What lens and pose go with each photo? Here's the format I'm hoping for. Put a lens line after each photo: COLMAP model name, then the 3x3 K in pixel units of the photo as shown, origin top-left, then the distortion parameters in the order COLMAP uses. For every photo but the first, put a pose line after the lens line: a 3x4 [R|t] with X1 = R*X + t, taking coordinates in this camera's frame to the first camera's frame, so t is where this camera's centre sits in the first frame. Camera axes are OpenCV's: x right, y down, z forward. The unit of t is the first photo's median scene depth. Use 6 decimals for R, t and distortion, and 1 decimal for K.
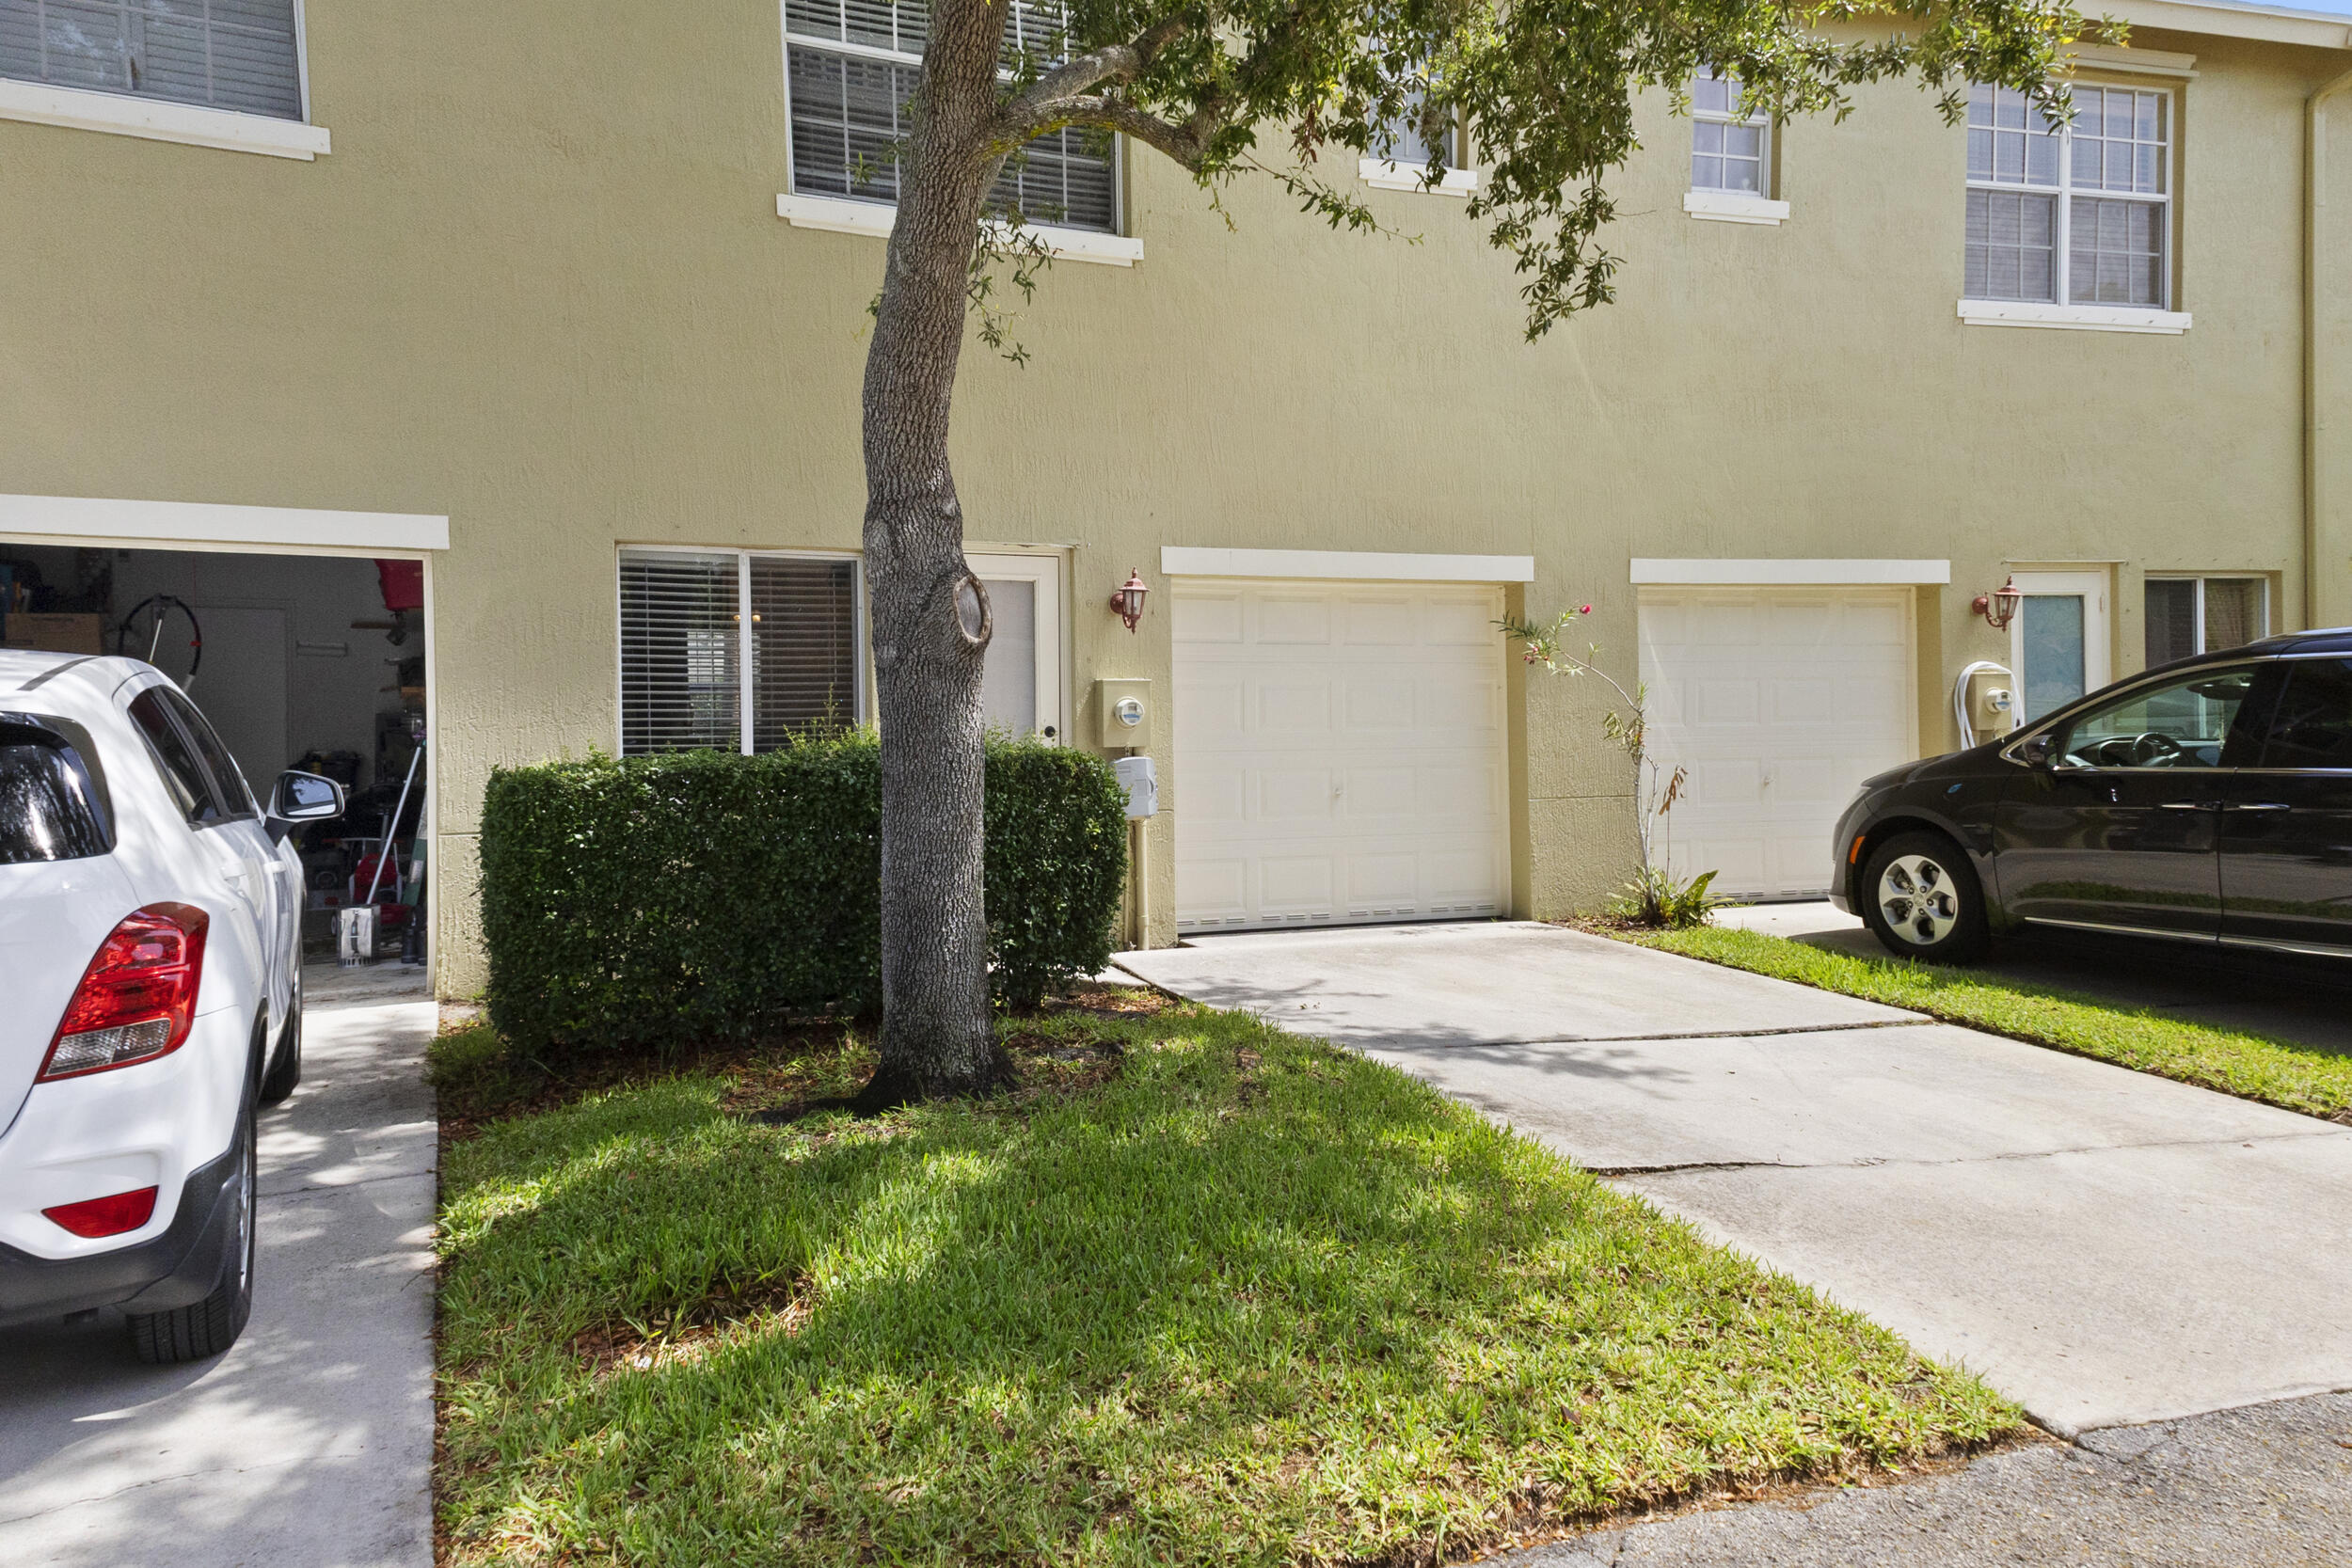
lens RADIAL K [[1113.9, 0, 1195.0], [0, 1113.9, 759.4], [0, 0, 1]] dist [0.041531, 0.000460]
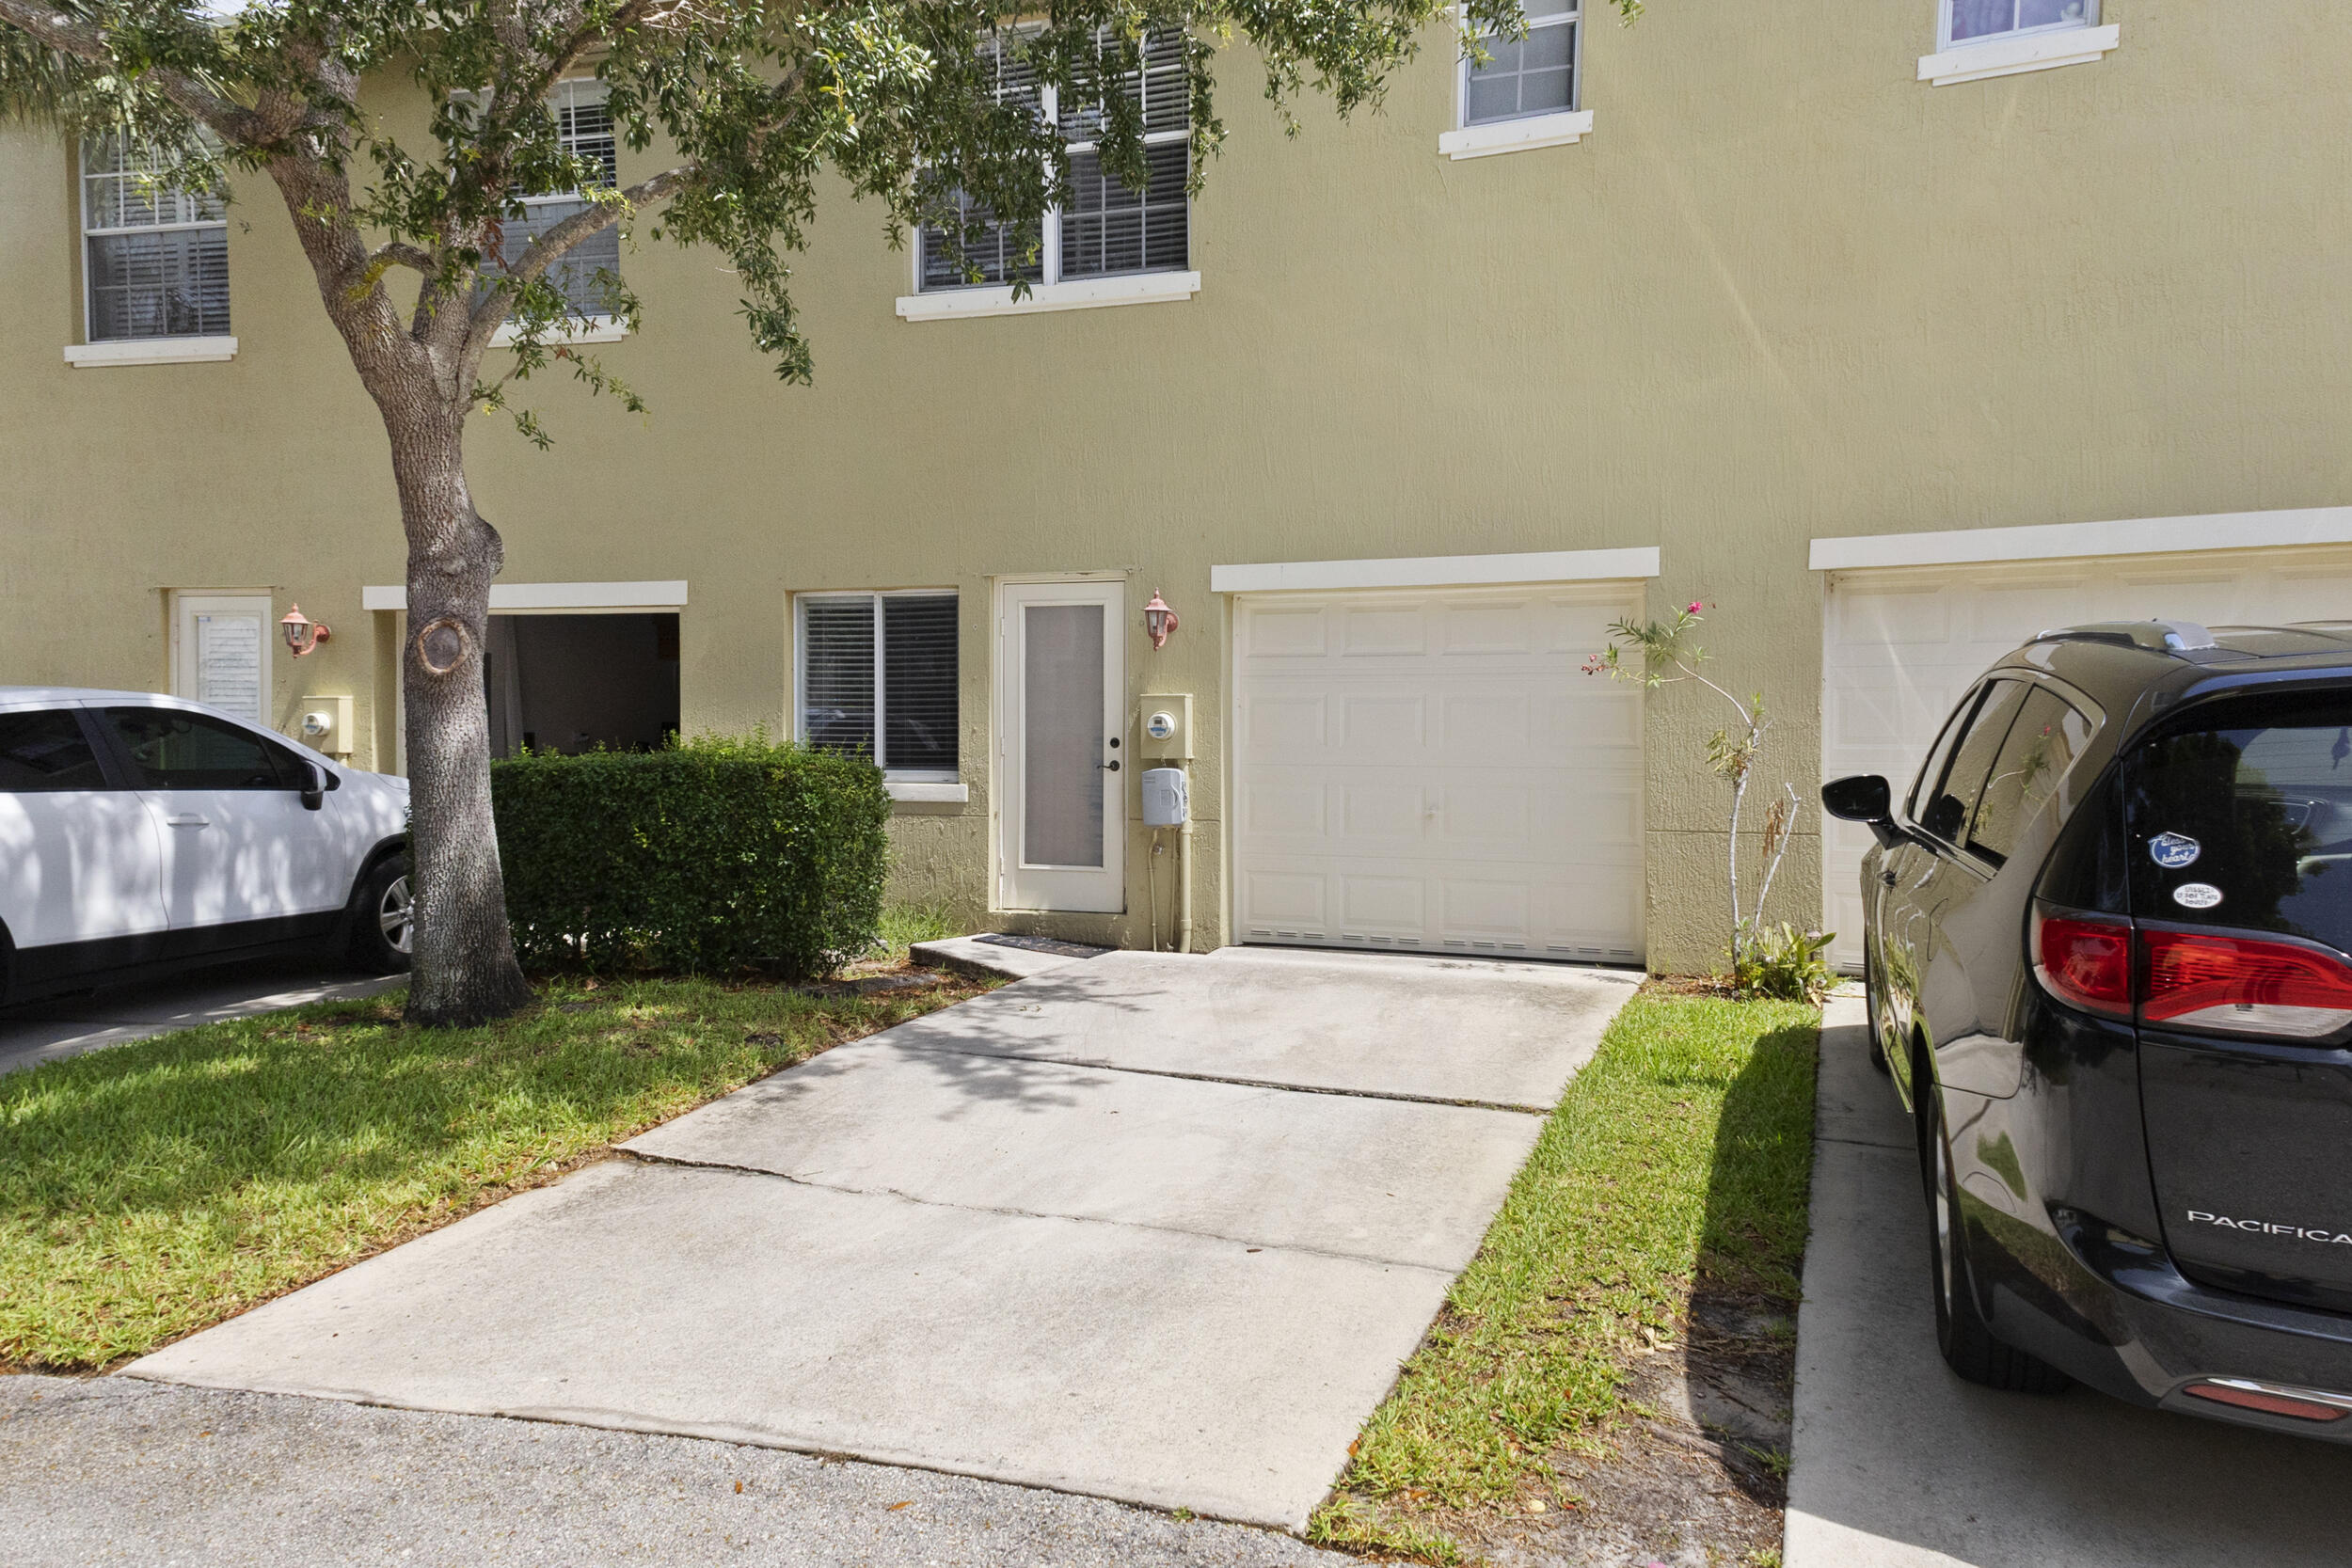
lens RADIAL K [[1113.9, 0, 1195.0], [0, 1113.9, 759.4], [0, 0, 1]] dist [0.041531, 0.000460]
pose [[0.896609, 0.014140, -0.442597, 0.822416], [-0.019932, 0.999766, -0.008438, -0.008749], [0.442374, 0.016387, 0.896681, 0.163671]]
